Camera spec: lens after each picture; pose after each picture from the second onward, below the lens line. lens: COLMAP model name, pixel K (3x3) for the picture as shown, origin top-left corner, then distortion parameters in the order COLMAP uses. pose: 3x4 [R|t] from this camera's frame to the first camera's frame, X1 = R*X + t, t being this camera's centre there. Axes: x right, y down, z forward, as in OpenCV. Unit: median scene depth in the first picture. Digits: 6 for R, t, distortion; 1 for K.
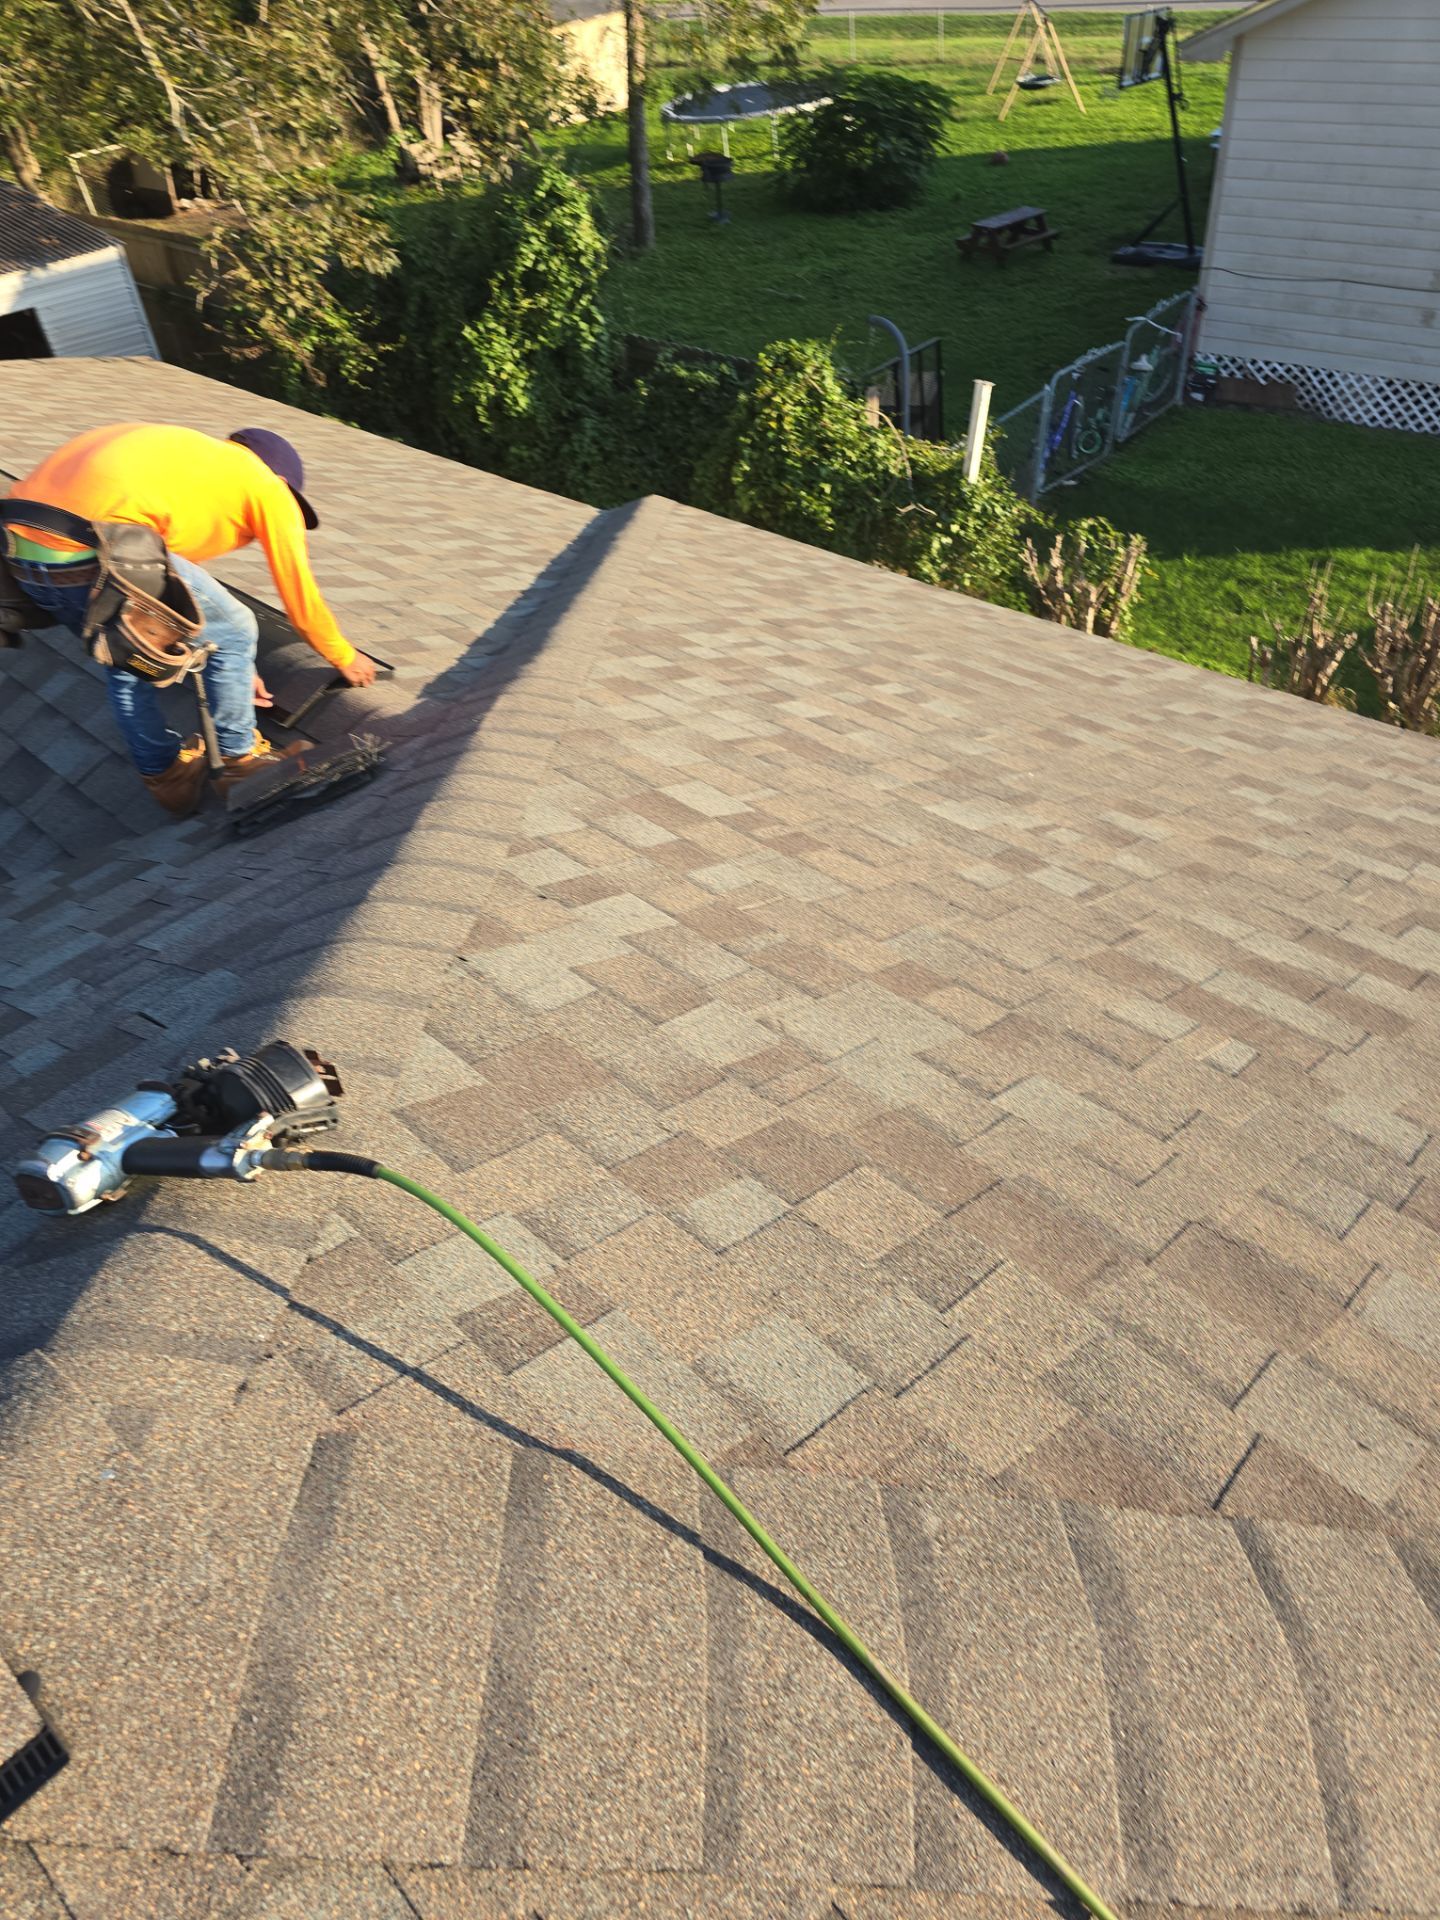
lens RADIAL K [[1314.0, 0, 707.9], [0, 1314.0, 960.8], [0, 0, 1]] dist [0.053460, -0.051873]
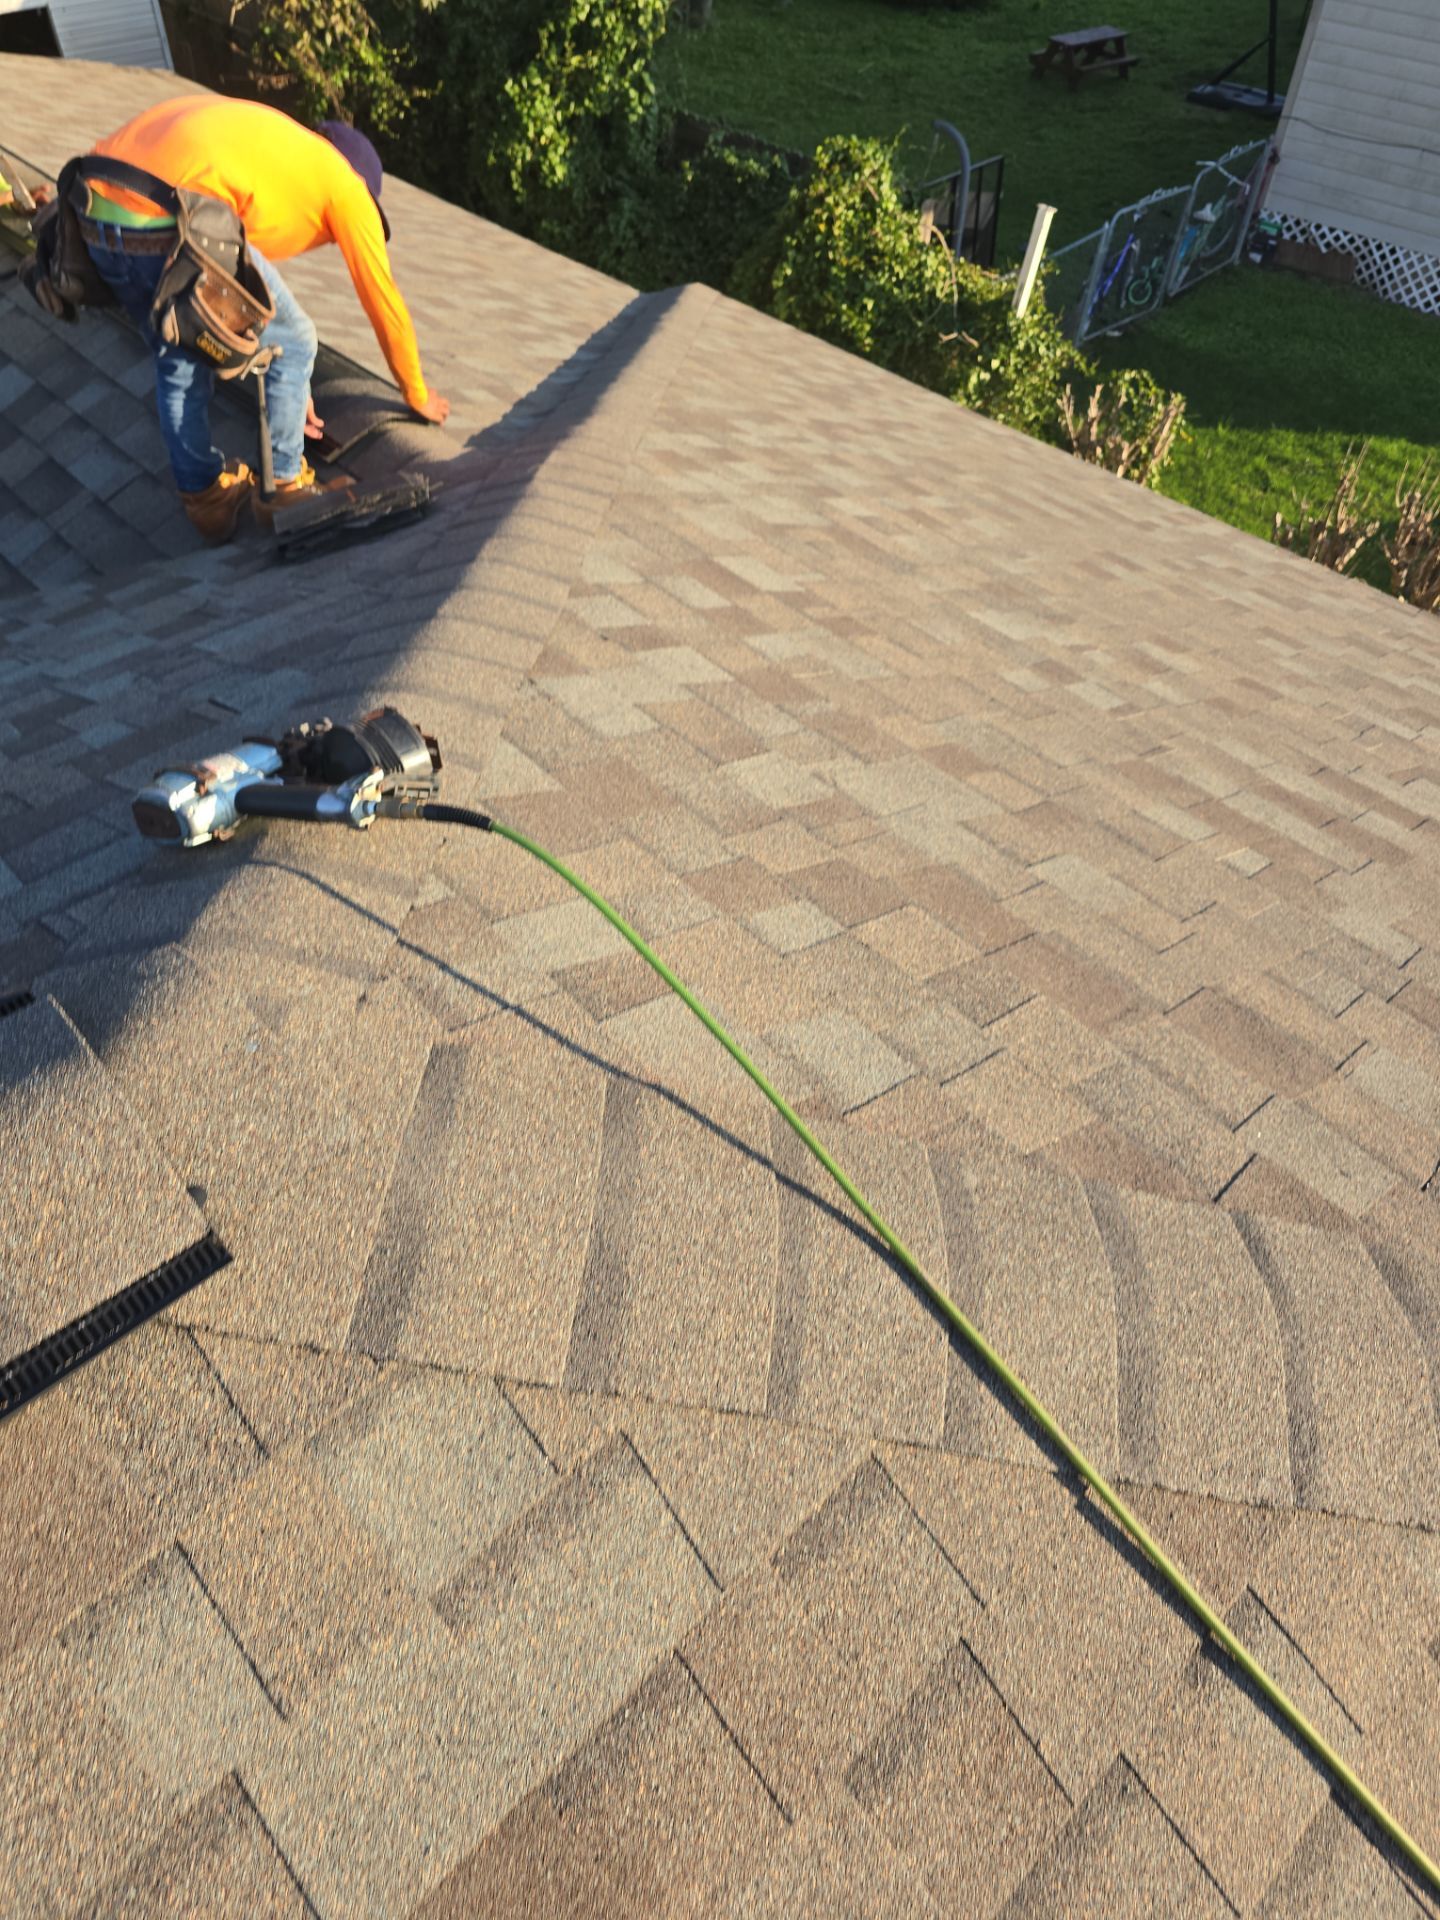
lens RADIAL K [[1304.2, 0, 720.0], [0, 1304.2, 960.0], [0, 0, 1]] dist [0.043253, -0.053939]
pose [[0.993921, 0.102702, 0.039663, -0.034838], [-0.106816, 0.986833, 0.121453, 0.042563], [-0.026667, -0.124951, 0.991804, -0.021809]]
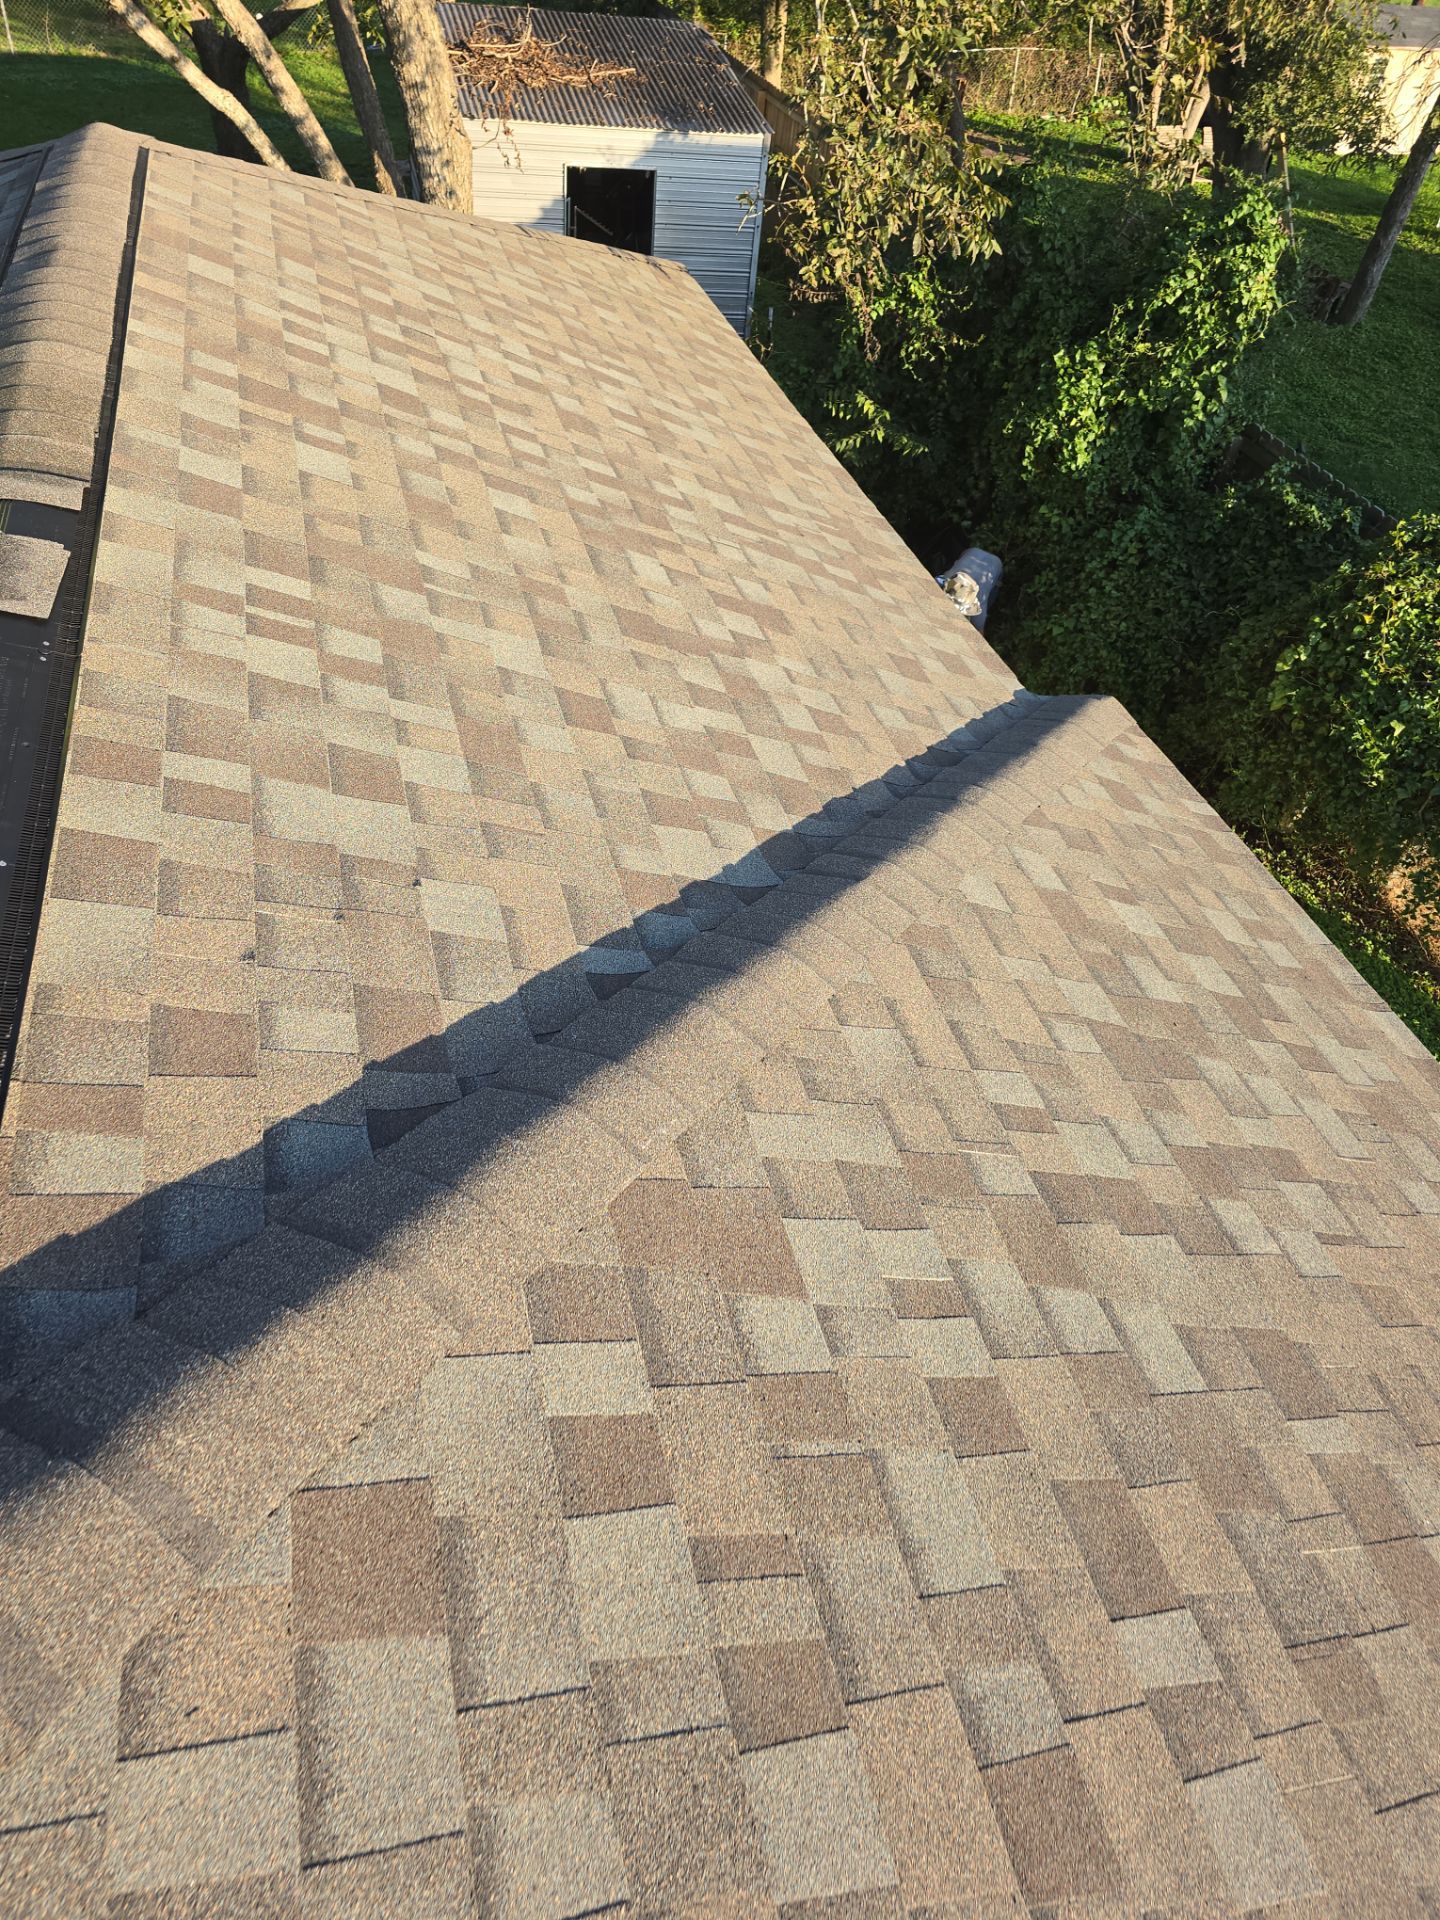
lens RADIAL K [[1284.6, 0, 720.2], [0, 1284.6, 954.9], [0, 0, 1]] dist [0.059442, -0.050966]
pose [[0.854708, 0.451018, -0.257017, 0.058846], [-0.443578, 0.891734, 0.089716, -0.700327], [0.269654, 0.037326, 0.962234, 1.071495]]
